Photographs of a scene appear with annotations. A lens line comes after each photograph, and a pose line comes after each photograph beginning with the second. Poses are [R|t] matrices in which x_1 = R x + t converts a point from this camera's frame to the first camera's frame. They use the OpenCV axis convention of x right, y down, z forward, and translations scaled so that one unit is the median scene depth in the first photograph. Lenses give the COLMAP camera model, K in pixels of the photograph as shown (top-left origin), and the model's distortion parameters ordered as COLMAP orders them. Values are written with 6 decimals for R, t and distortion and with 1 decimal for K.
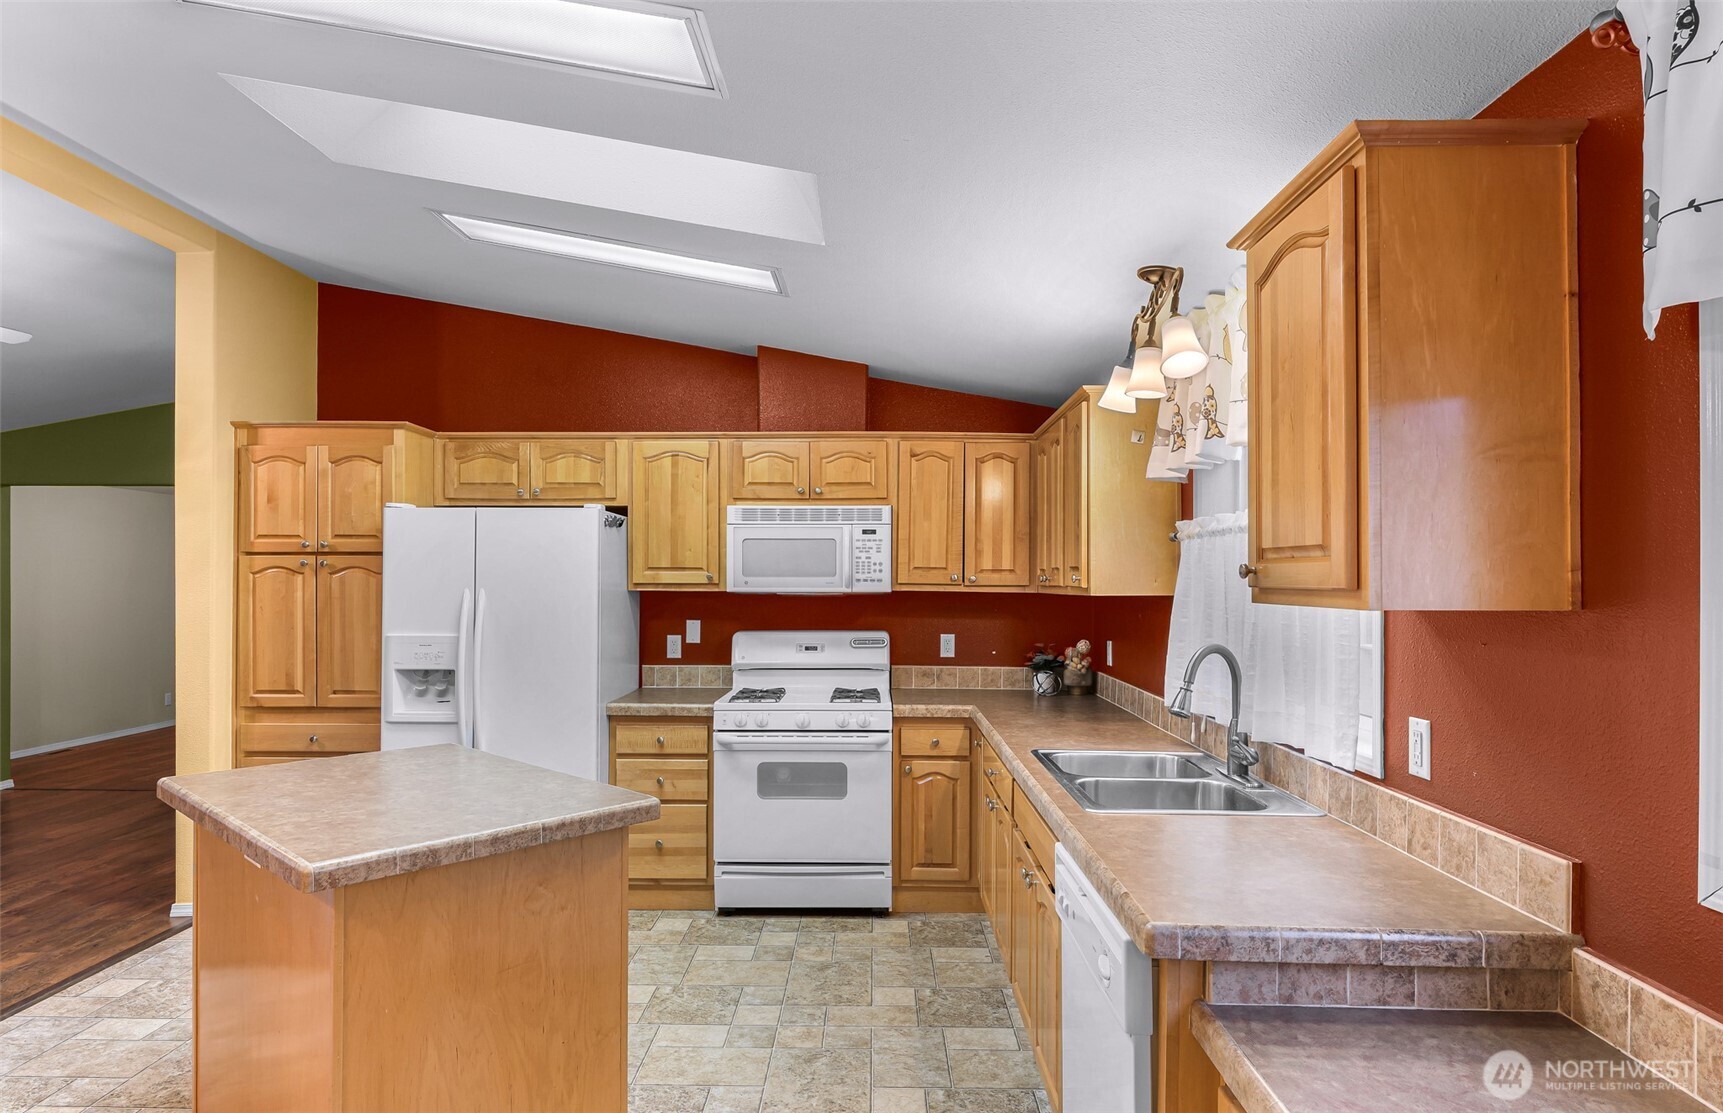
lens RADIAL K [[976.5, 0, 866.0], [0, 976.5, 573.8], [0, 0, 1]] dist [-0.001090, 0.001675]
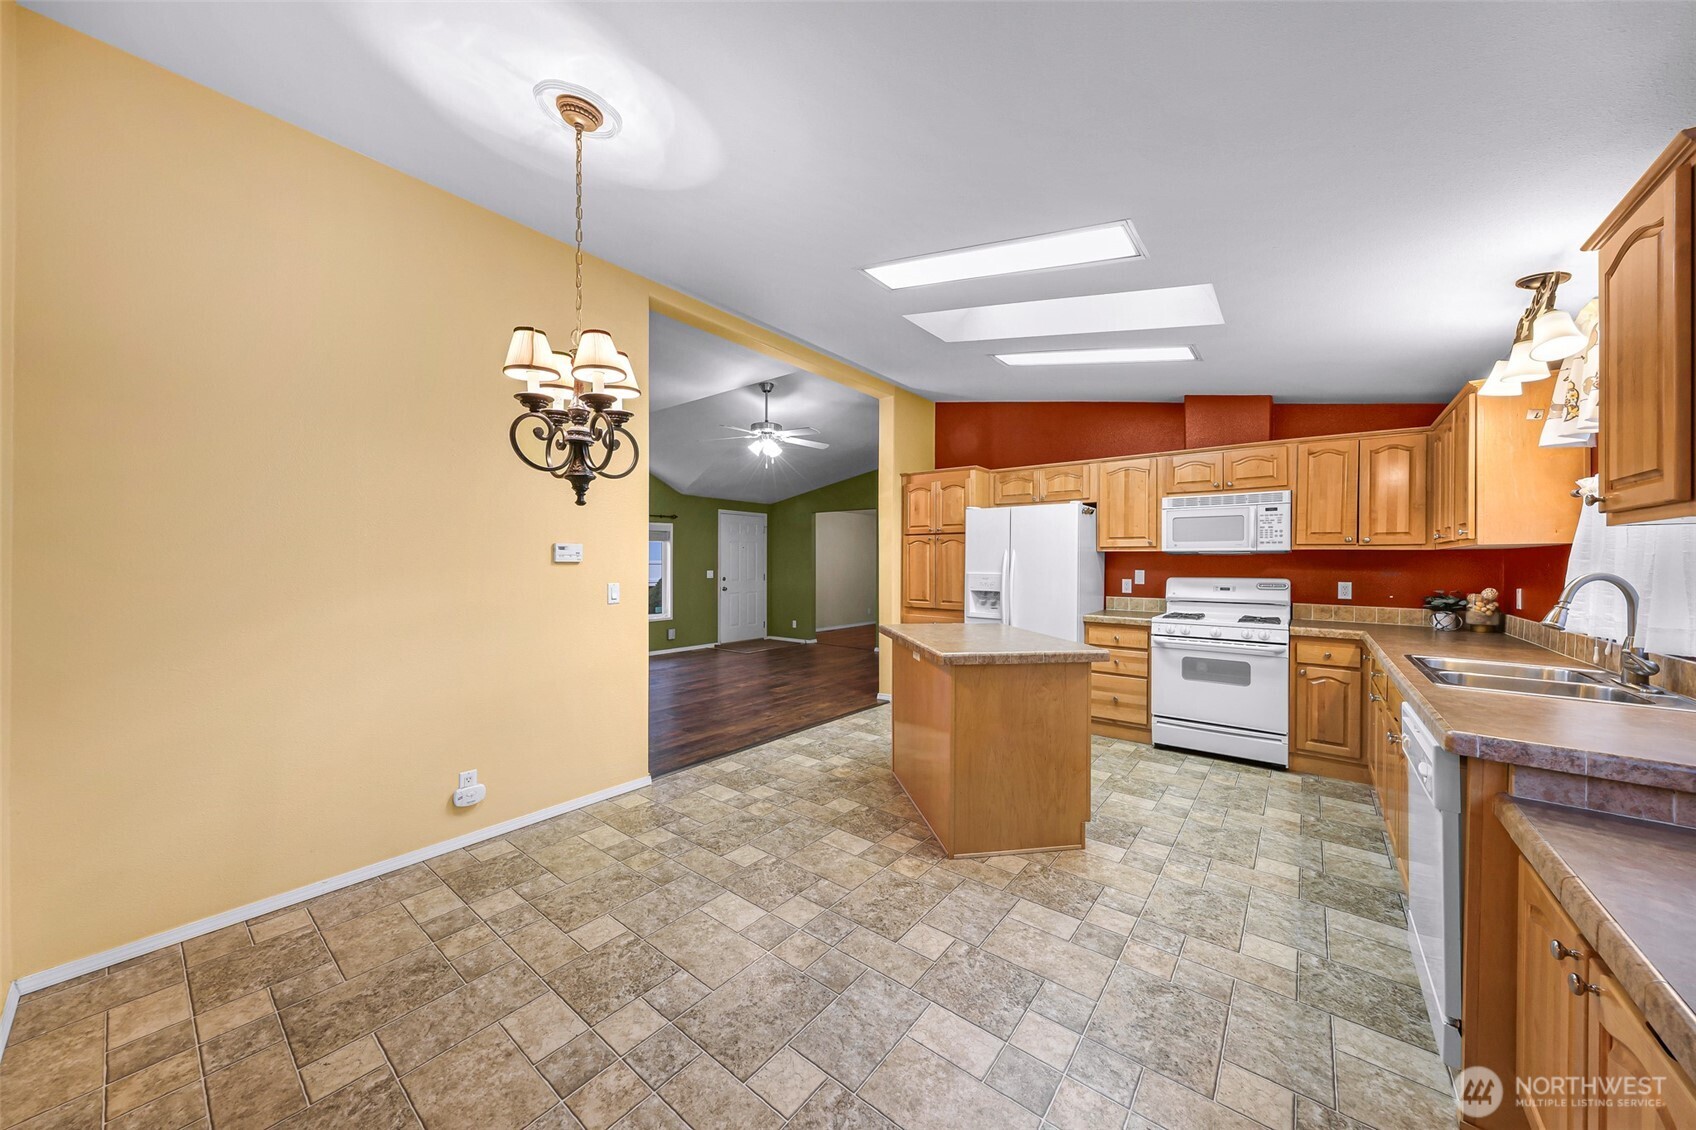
lens RADIAL K [[580.6, 0, 836.0], [0, 580.6, 559.8], [0, 0, 1]] dist [0.000346, 0.000251]
pose [[0.783191, 0.001928, -0.621778, 0.035209], [0.000703, 0.999992, 0.003987, 0.030392], [0.621780, -0.003560, 0.783184, -0.093389]]
